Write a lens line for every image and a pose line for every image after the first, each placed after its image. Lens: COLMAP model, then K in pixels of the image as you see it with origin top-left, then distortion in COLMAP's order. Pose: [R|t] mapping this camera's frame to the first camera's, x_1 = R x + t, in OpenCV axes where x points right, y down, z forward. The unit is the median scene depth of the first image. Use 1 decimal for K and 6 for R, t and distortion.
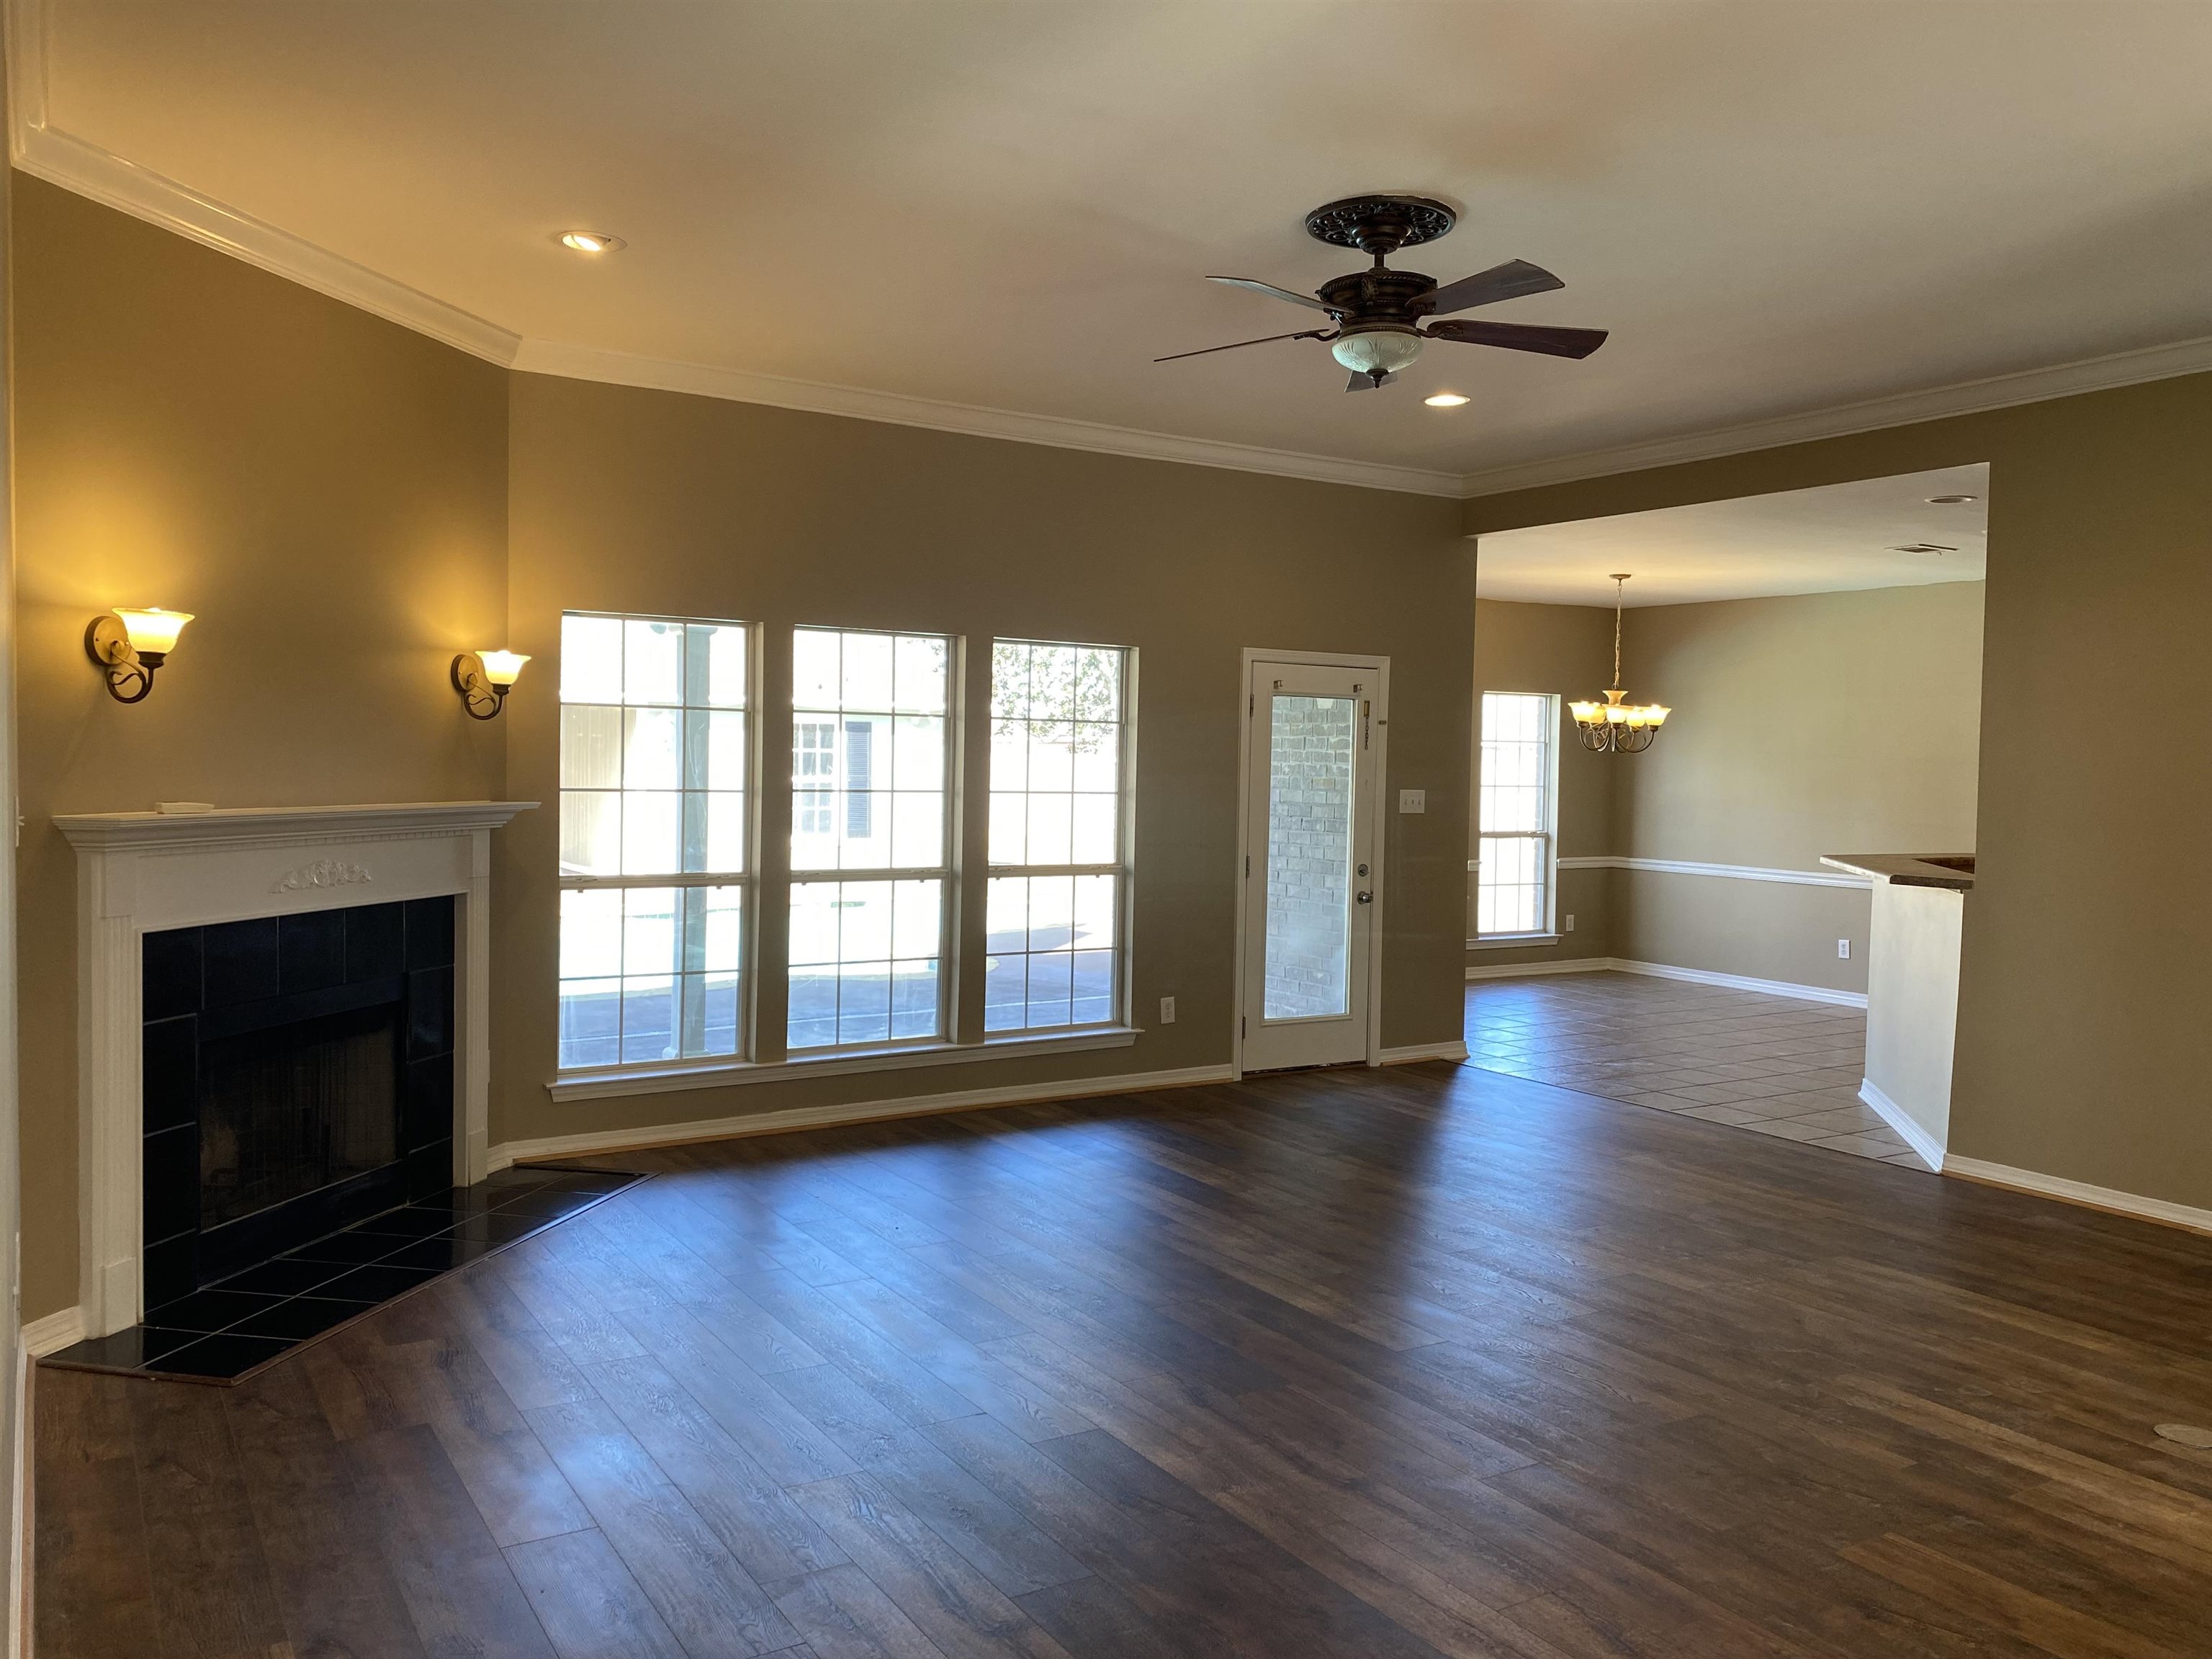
lens RADIAL K [[1696.0, 0, 1089.0], [0, 1696.0, 832.9], [0, 0, 1]] dist [0.033176, -0.021113]
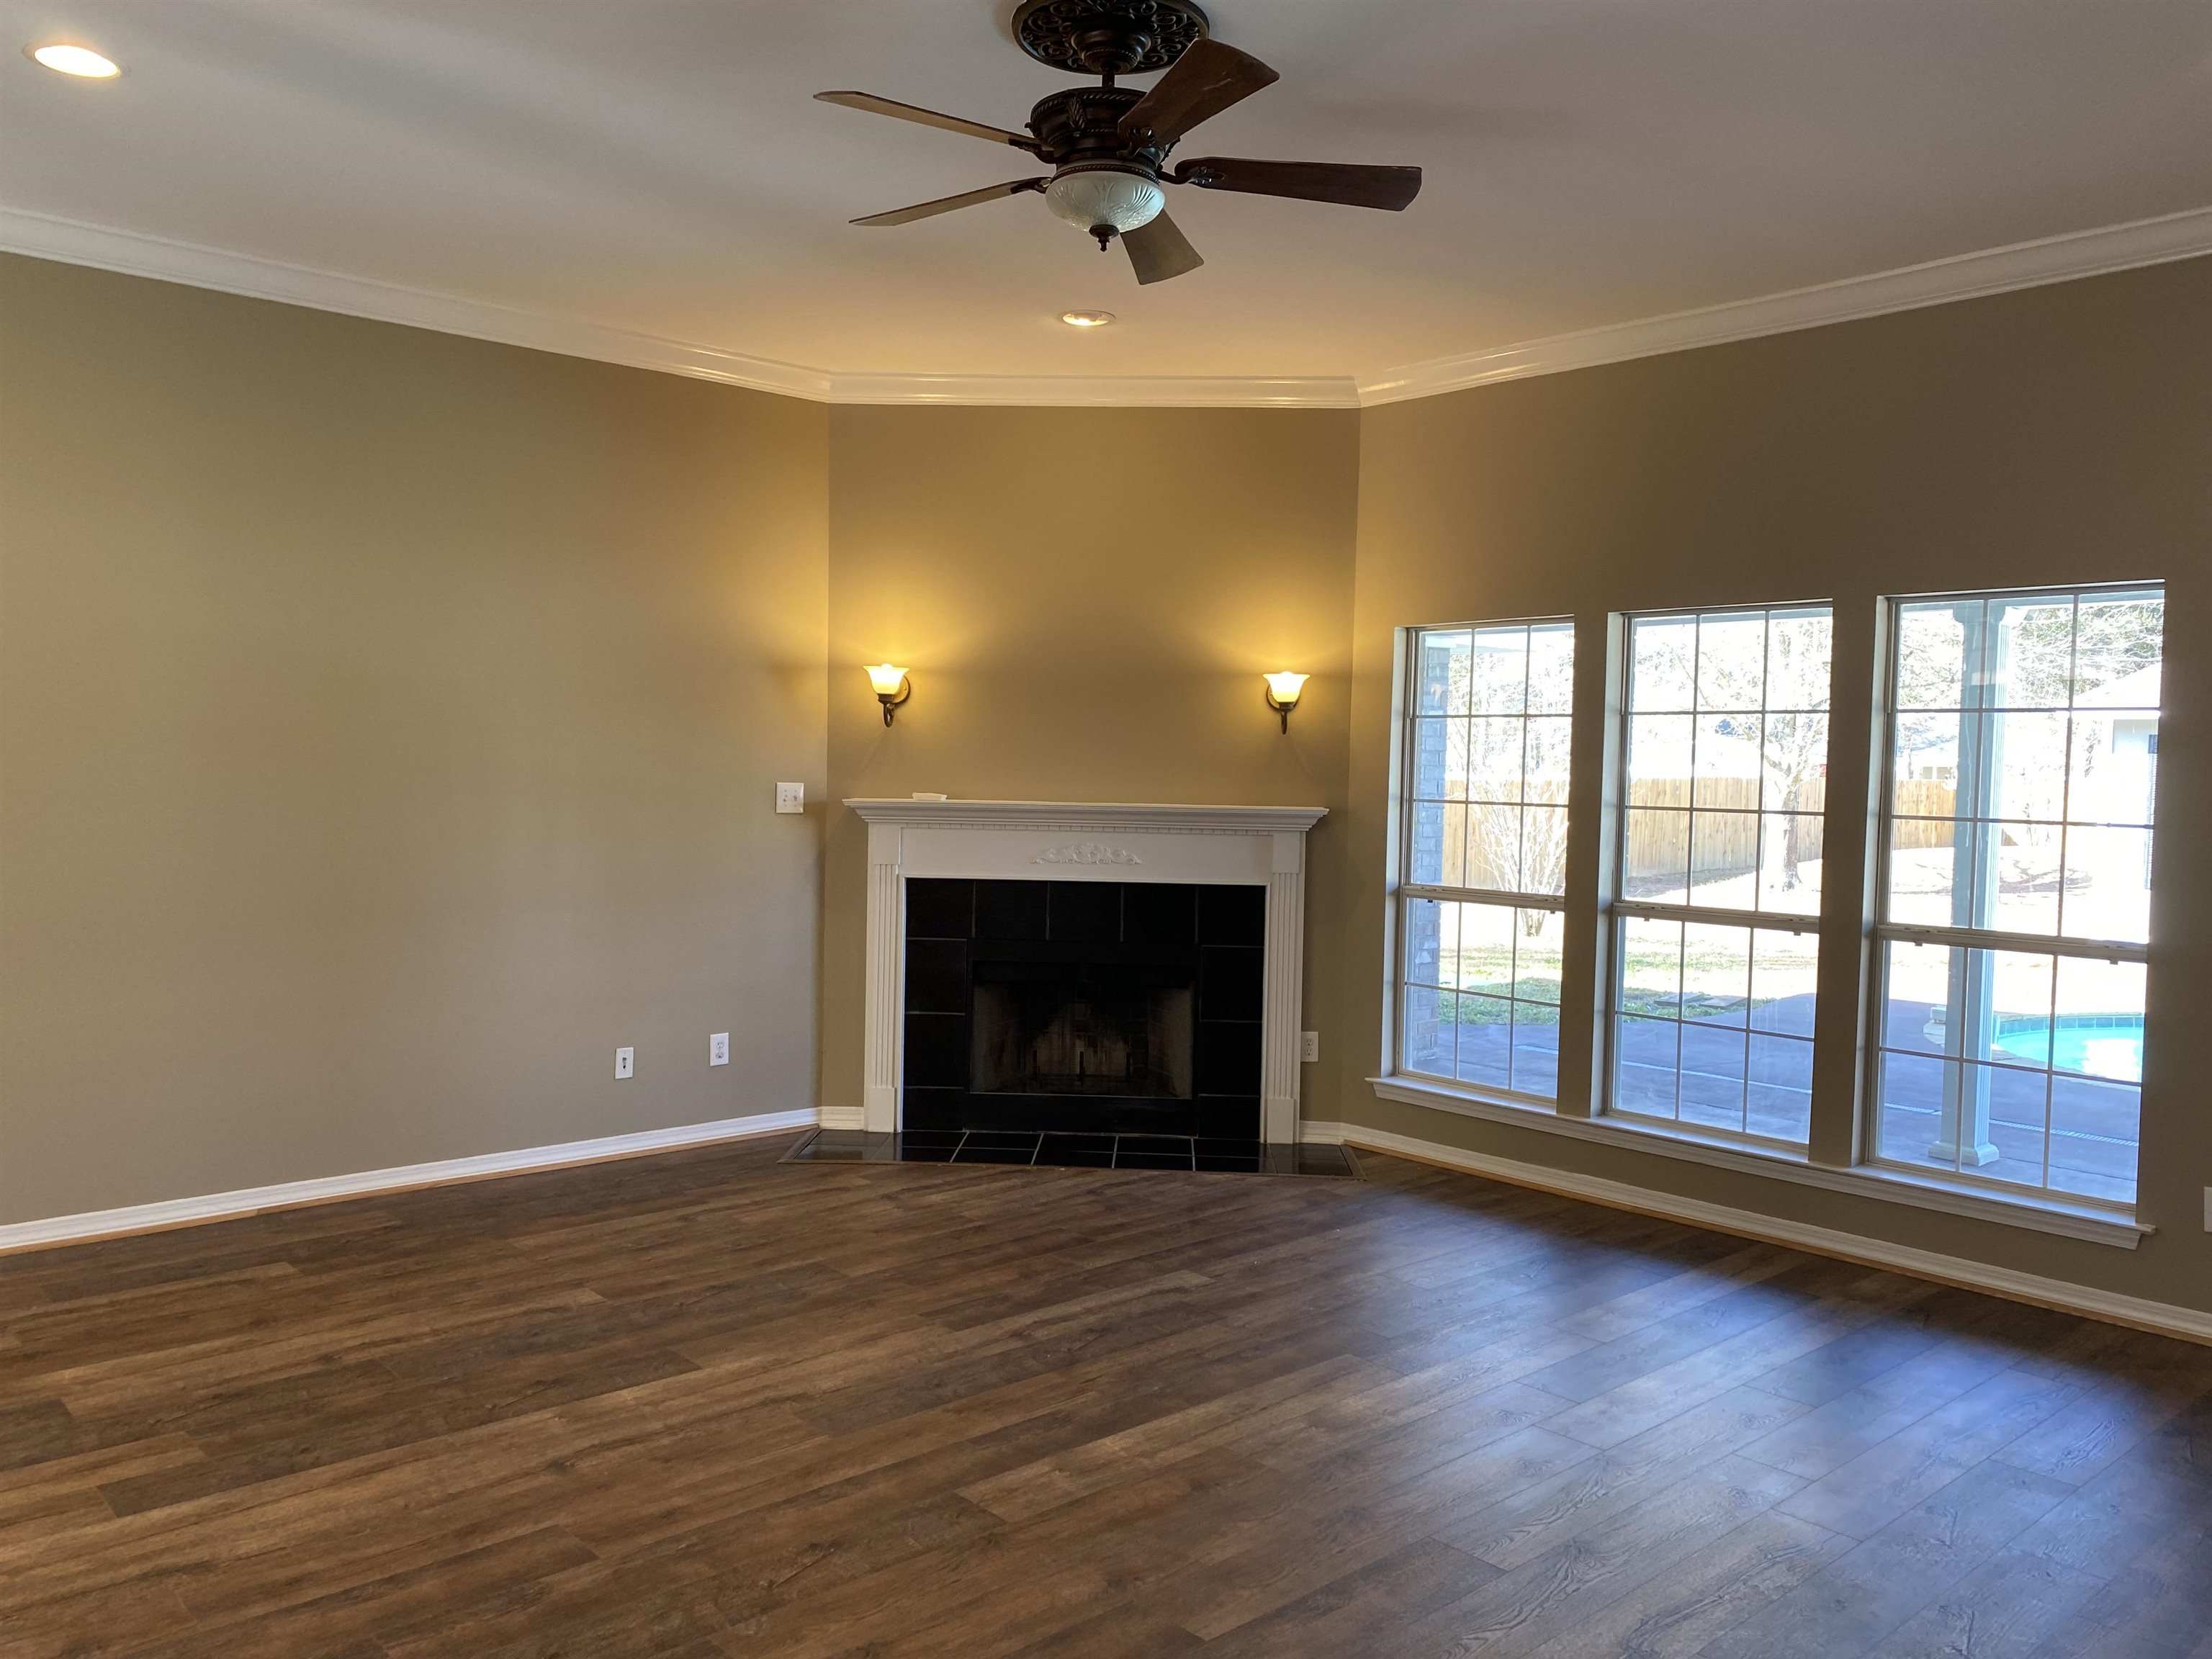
lens RADIAL K [[1678.8, 0, 1097.9], [0, 1678.8, 807.3], [0, 0, 1]] dist [0.030924, -0.007425]
pose [[0.173922, 0.014685, -0.984650, 0.737544], [-0.058591, 0.998272, 0.004539, -0.016160], [0.983015, 0.056902, 0.174482, 0.697750]]
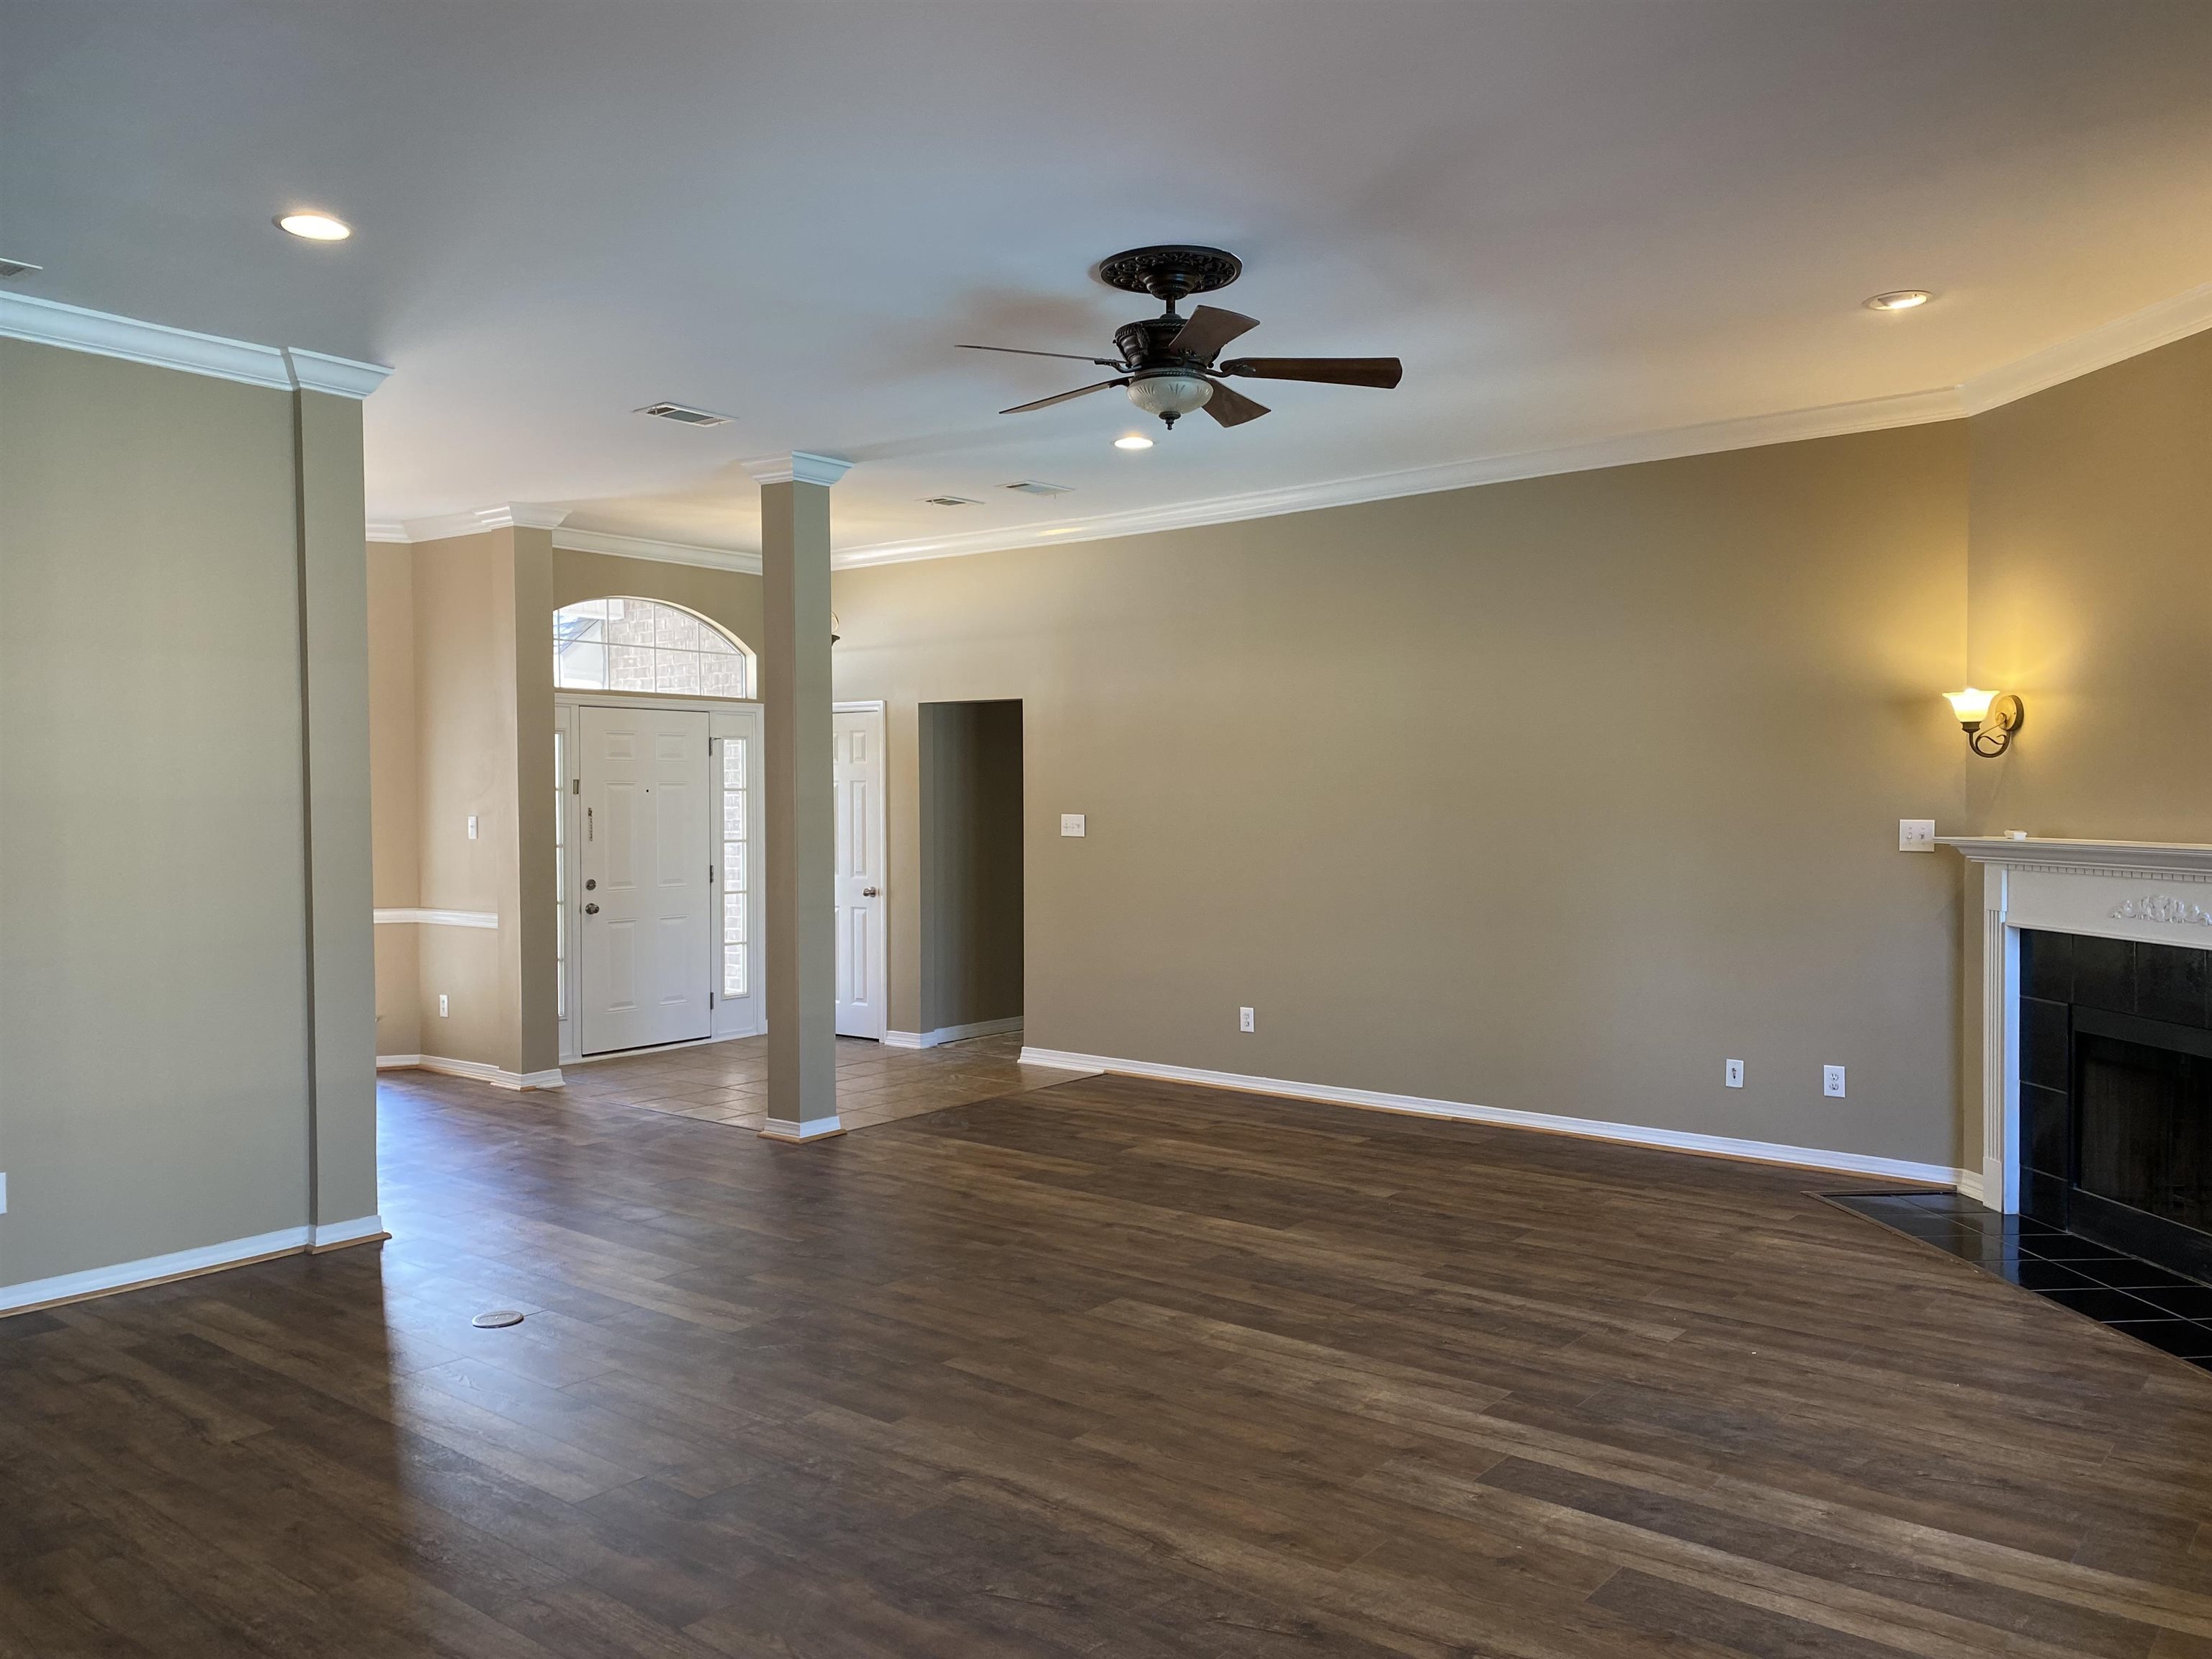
lens RADIAL K [[1678.8, 0, 1097.9], [0, 1678.8, 807.3], [0, 0, 1]] dist [0.030924, -0.007425]
pose [[-0.947582, -0.012144, -0.319283, 0.430732], [-0.027794, 0.998622, 0.044506, -0.057801], [0.318303, 0.051048, -0.946614, 1.572423]]
